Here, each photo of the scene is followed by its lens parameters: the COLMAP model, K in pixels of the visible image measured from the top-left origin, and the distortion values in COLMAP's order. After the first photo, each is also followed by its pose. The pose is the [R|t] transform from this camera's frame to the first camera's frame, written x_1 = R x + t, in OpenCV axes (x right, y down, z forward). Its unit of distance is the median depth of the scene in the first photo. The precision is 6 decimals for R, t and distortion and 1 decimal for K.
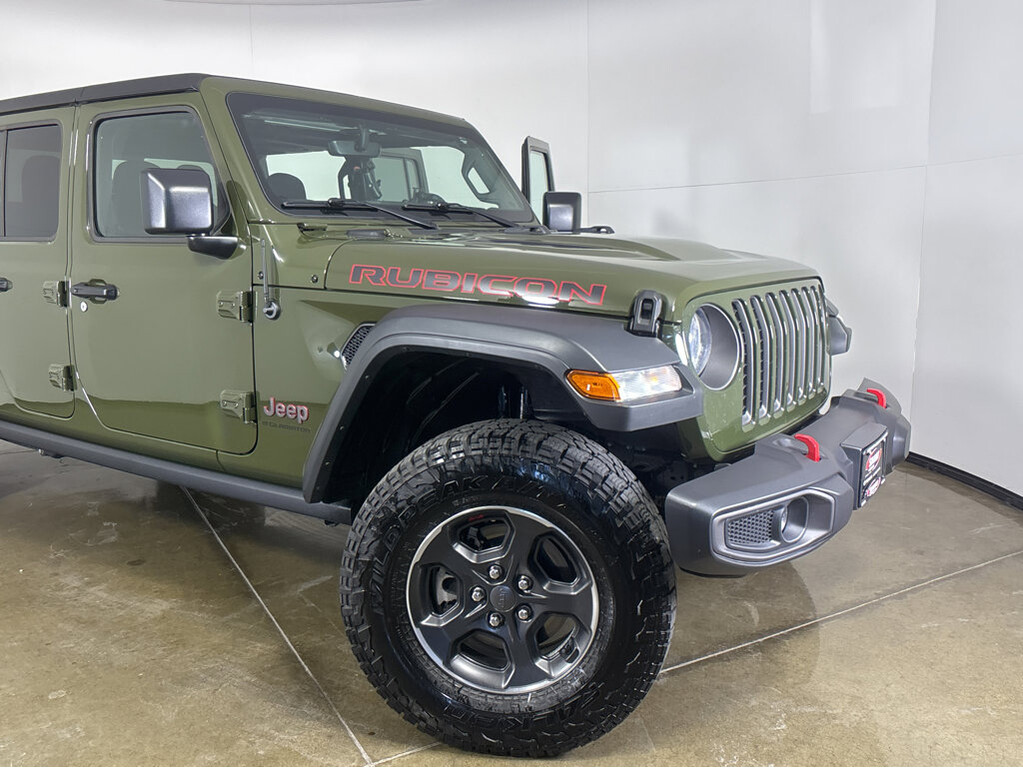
lens RADIAL K [[875.8, 0, 515.2], [0, 875.8, 377.1], [0, 0, 1]] dist [0.012997, -0.075248]
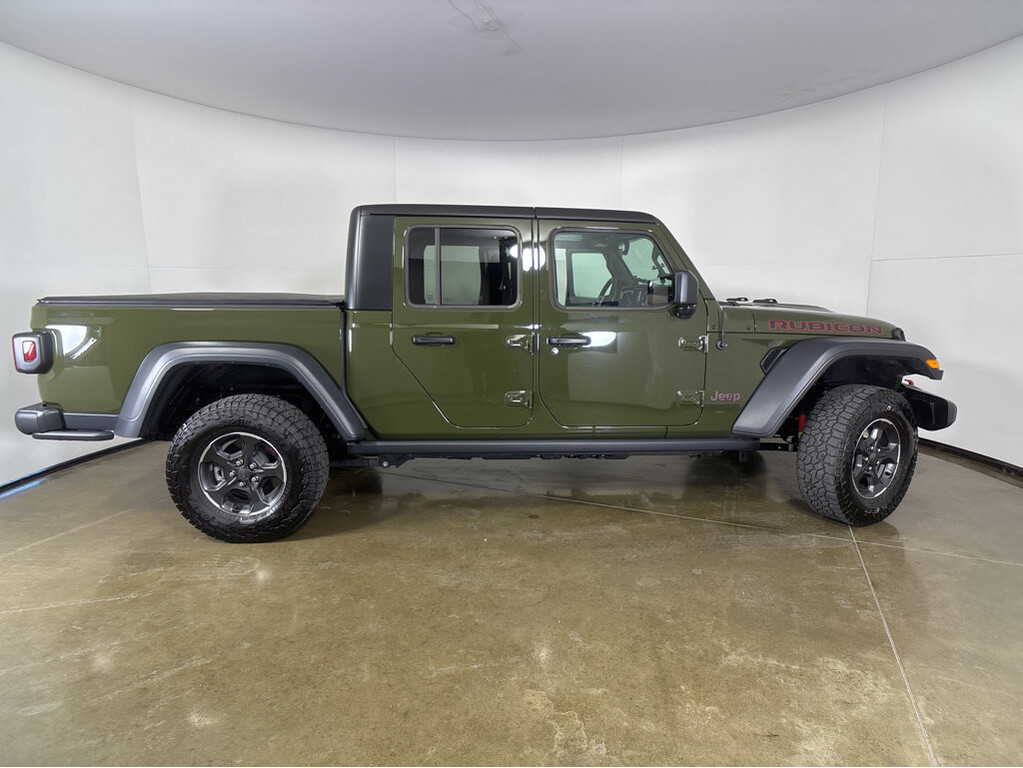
lens RADIAL K [[577.7, 0, 511.5], [0, 577.7, 383.7], [0, 0, 1]] dist [-0.024438, 0.000168]
pose [[0.795074, -0.097080, 0.598693, -1.629048], [0.094925, 0.994860, 0.035258, -0.093891], [-0.599039, 0.028798, 0.800202, 0.318882]]
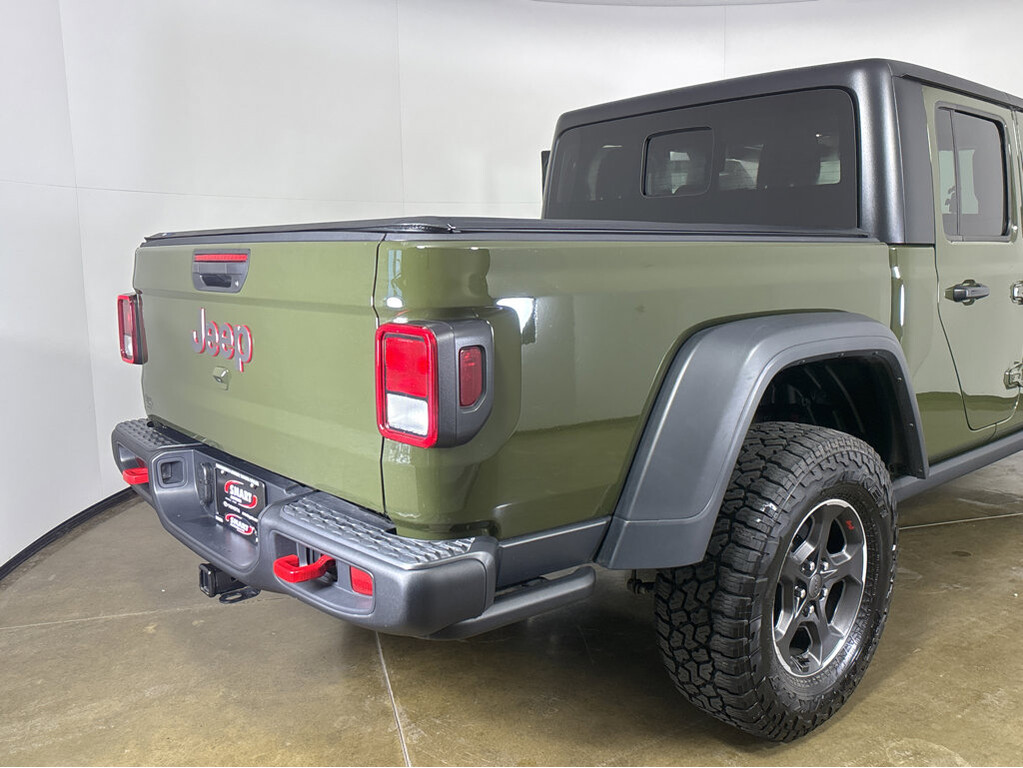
lens RADIAL K [[875.8, 0, 504.0], [0, 875.8, 383.8], [0, 0, 1]] dist [0.012997, -0.075248]
pose [[0.254044, -0.151750, 0.955214, -2.370398], [0.168342, 0.979478, 0.110834, -0.296911], [-0.952430, 0.132646, 0.274376, 1.873313]]
